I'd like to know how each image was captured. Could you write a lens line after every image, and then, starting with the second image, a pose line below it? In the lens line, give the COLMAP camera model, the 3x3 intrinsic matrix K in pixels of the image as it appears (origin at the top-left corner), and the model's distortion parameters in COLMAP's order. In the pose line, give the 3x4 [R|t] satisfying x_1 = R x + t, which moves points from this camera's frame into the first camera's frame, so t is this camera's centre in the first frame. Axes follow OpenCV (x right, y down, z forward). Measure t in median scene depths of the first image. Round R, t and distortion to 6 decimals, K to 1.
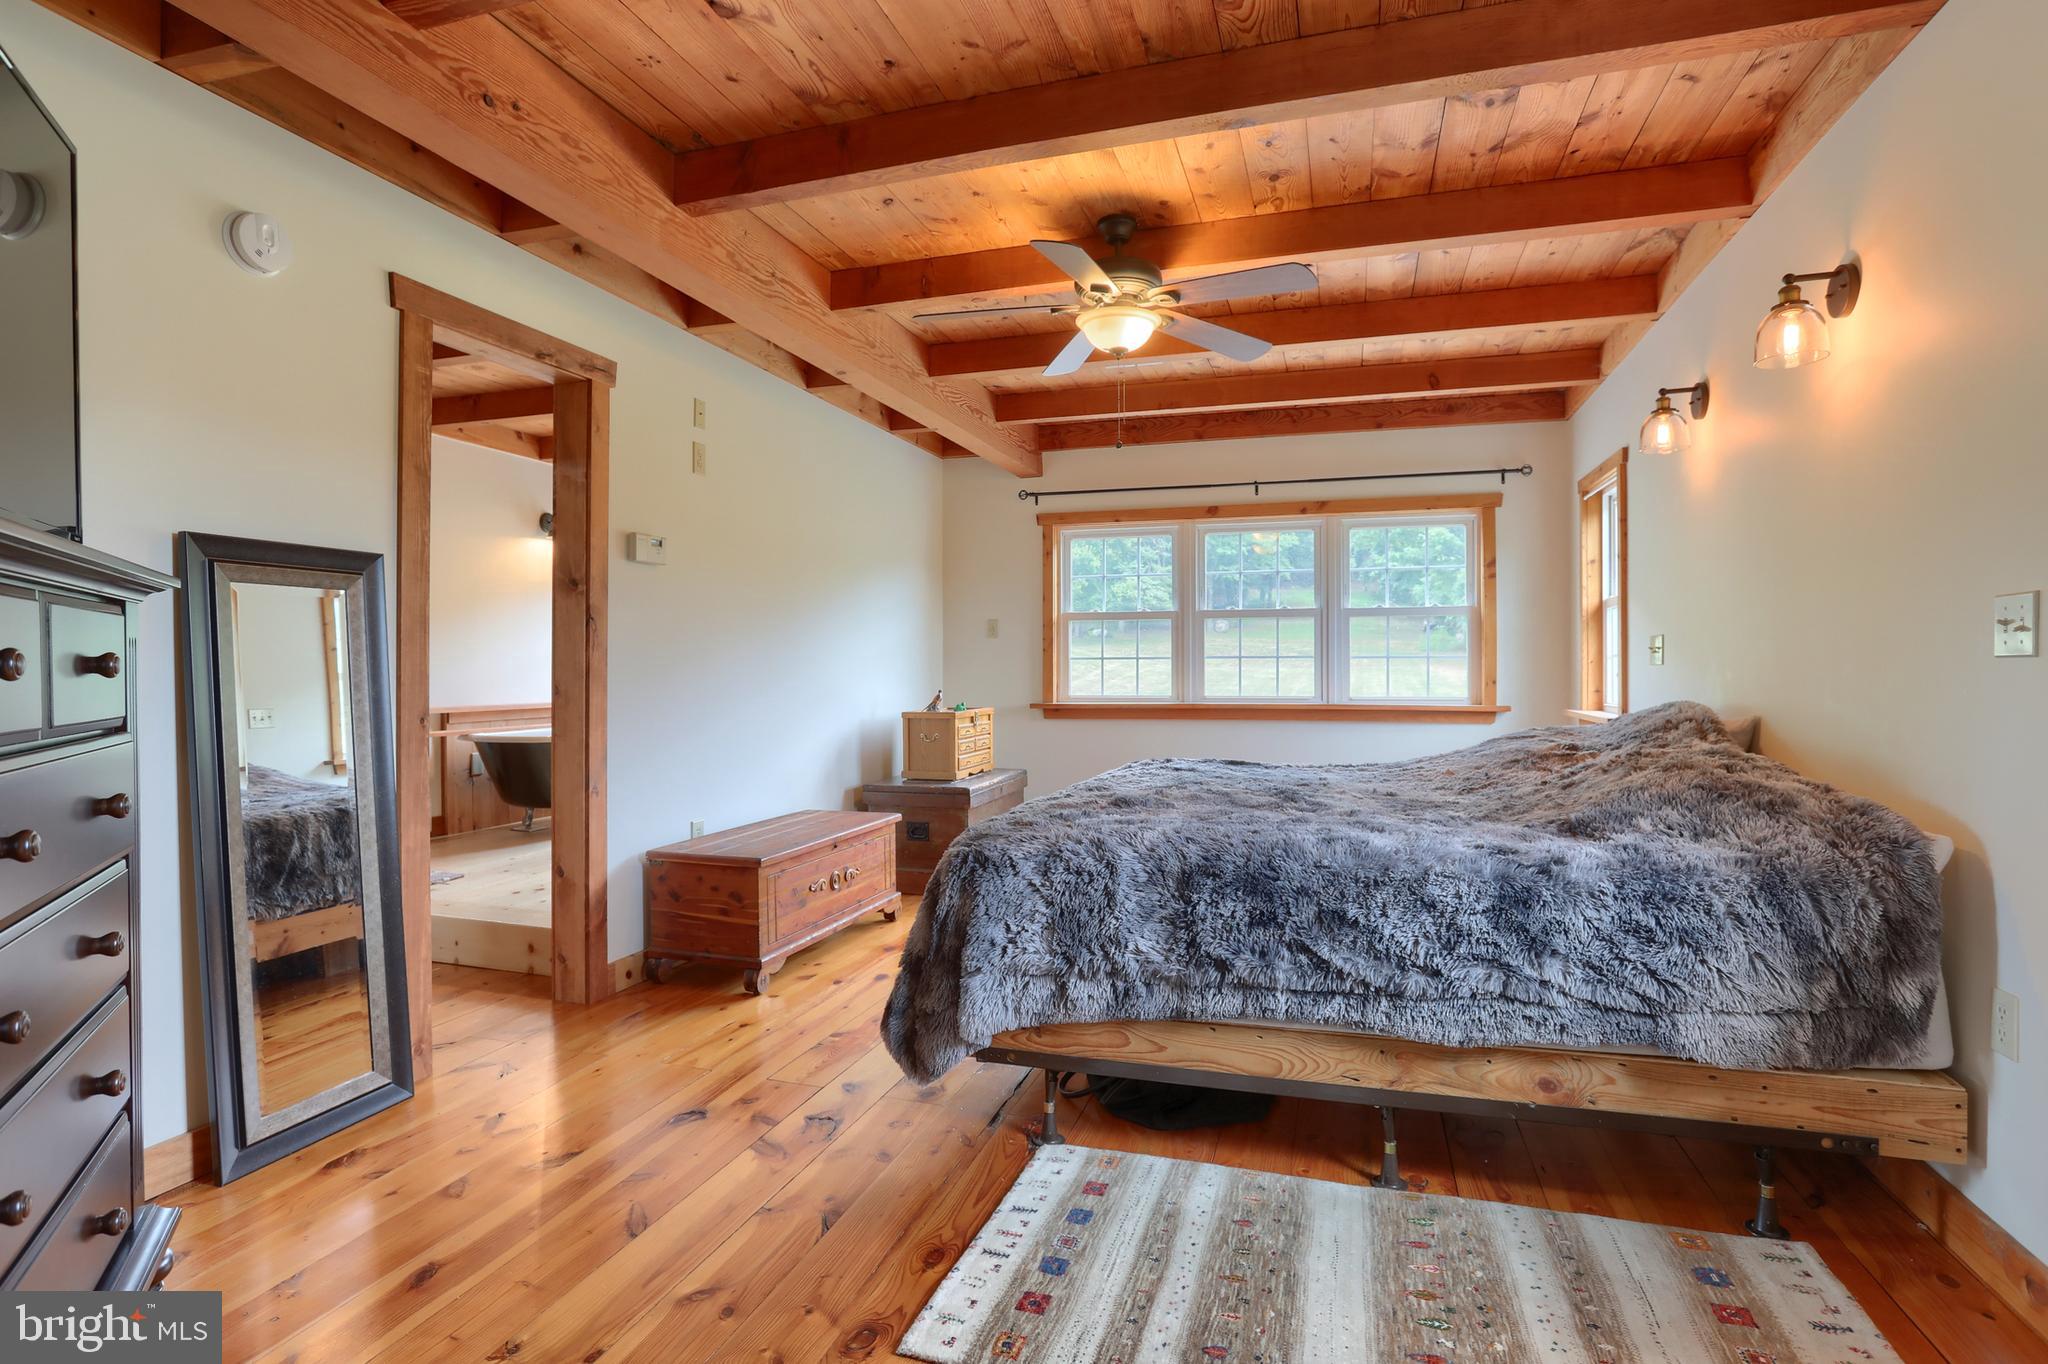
lens RADIAL K [[1064.3, 0, 1042.5], [0, 1064.3, 685.0], [0, 0, 1]] dist [-0.043666, 0.016719]
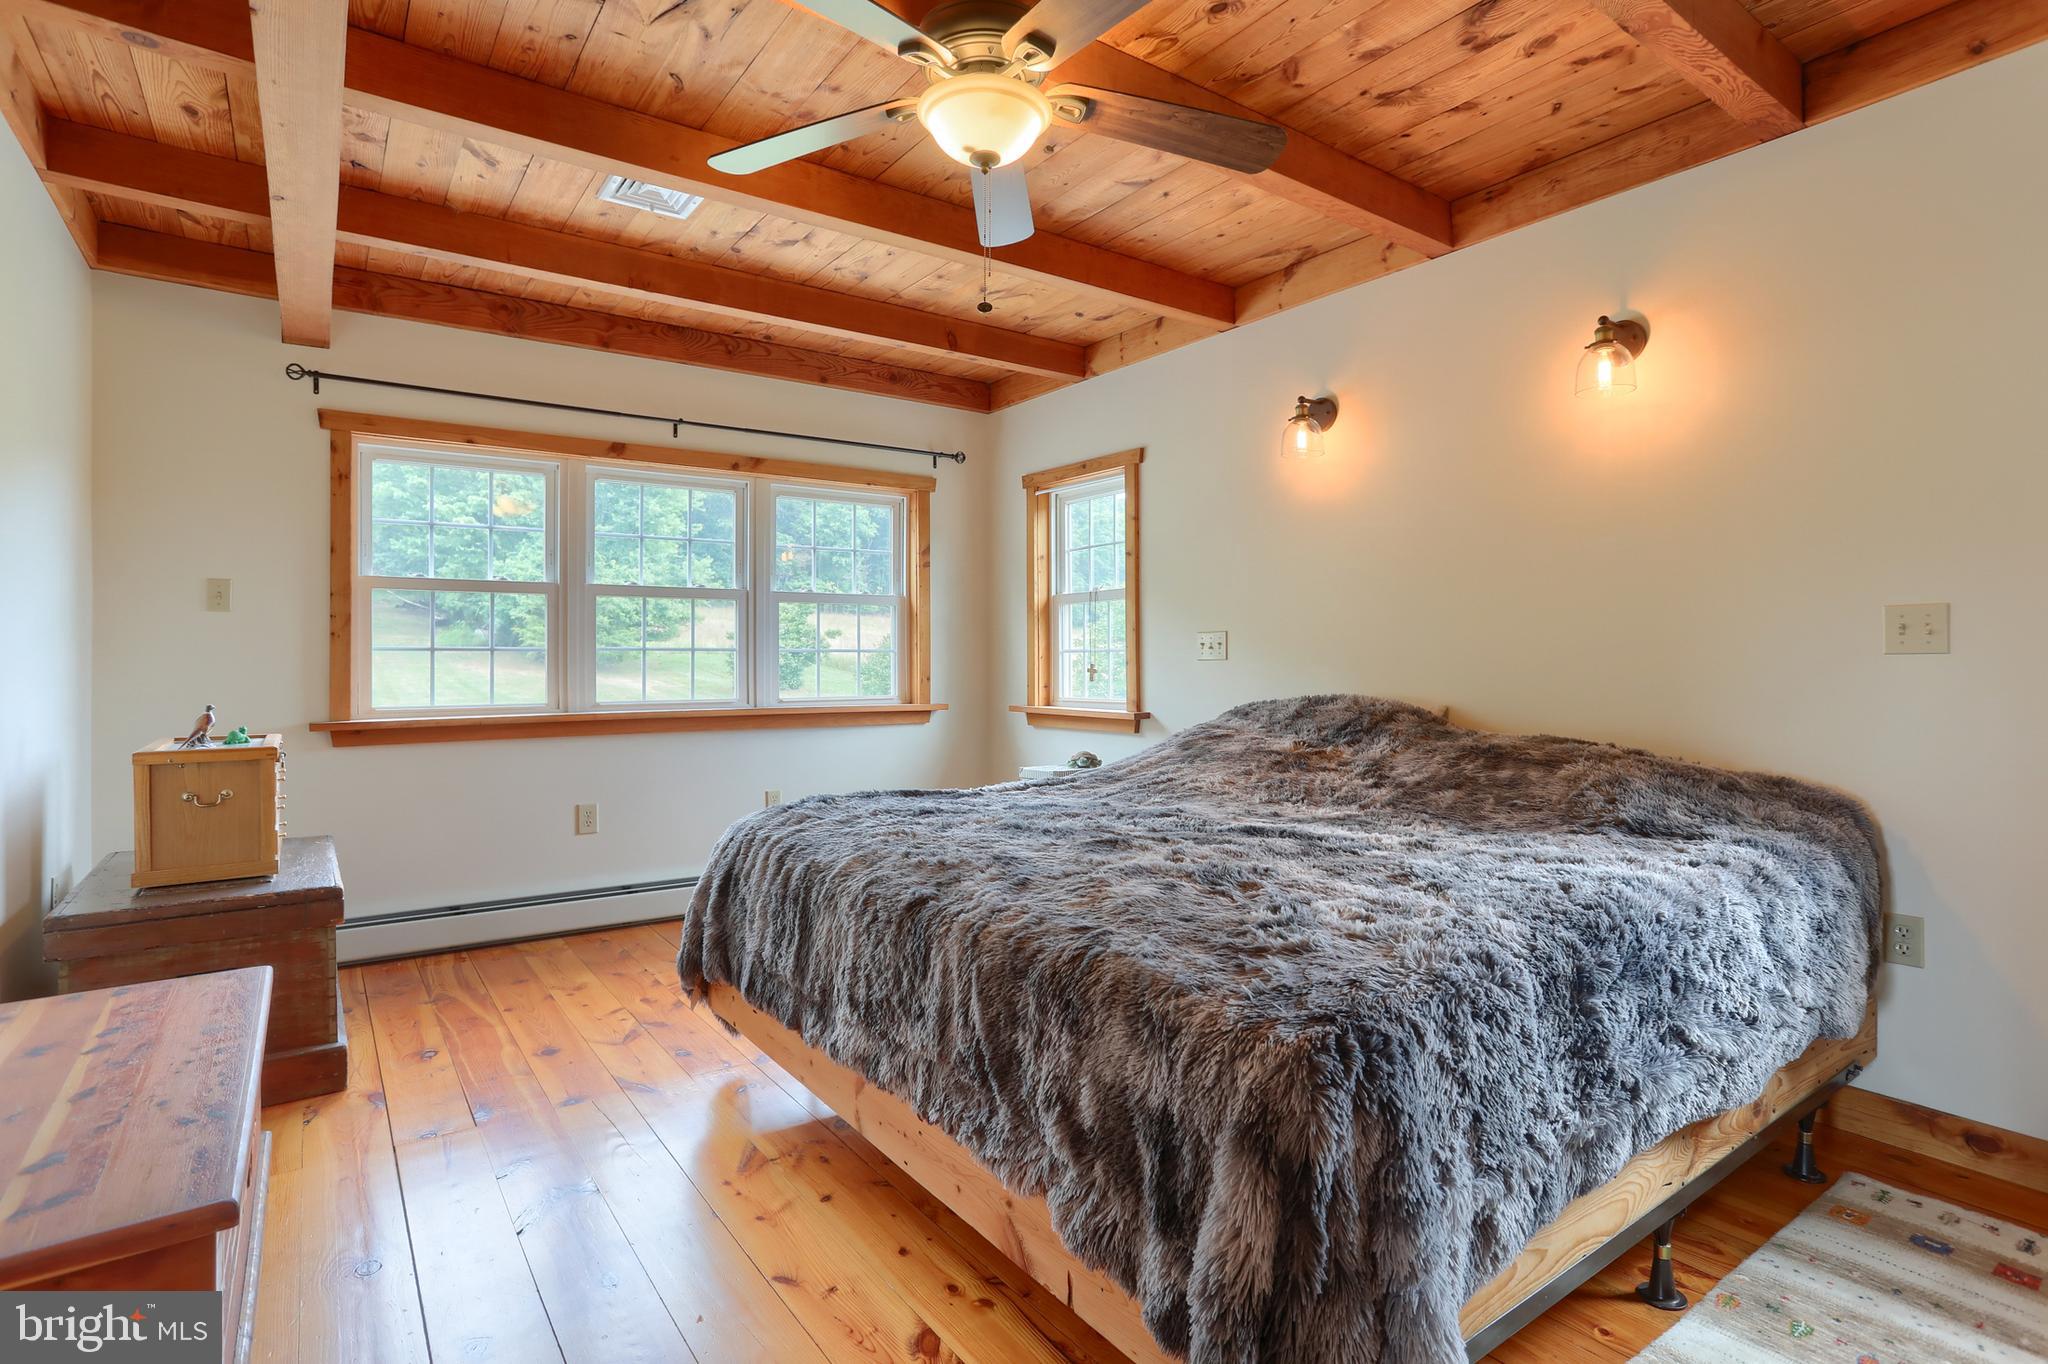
lens RADIAL K [[1027.9, 0, 1027.5], [0, 1027.9, 669.7], [0, 0, 1]] dist [-0.049607, 0.029781]
pose [[0.606364, -0.004646, 0.795173, -0.227443], [0.014099, 0.999889, -0.004909, -0.004582], [-0.795062, 0.014187, 0.606362, 0.353962]]
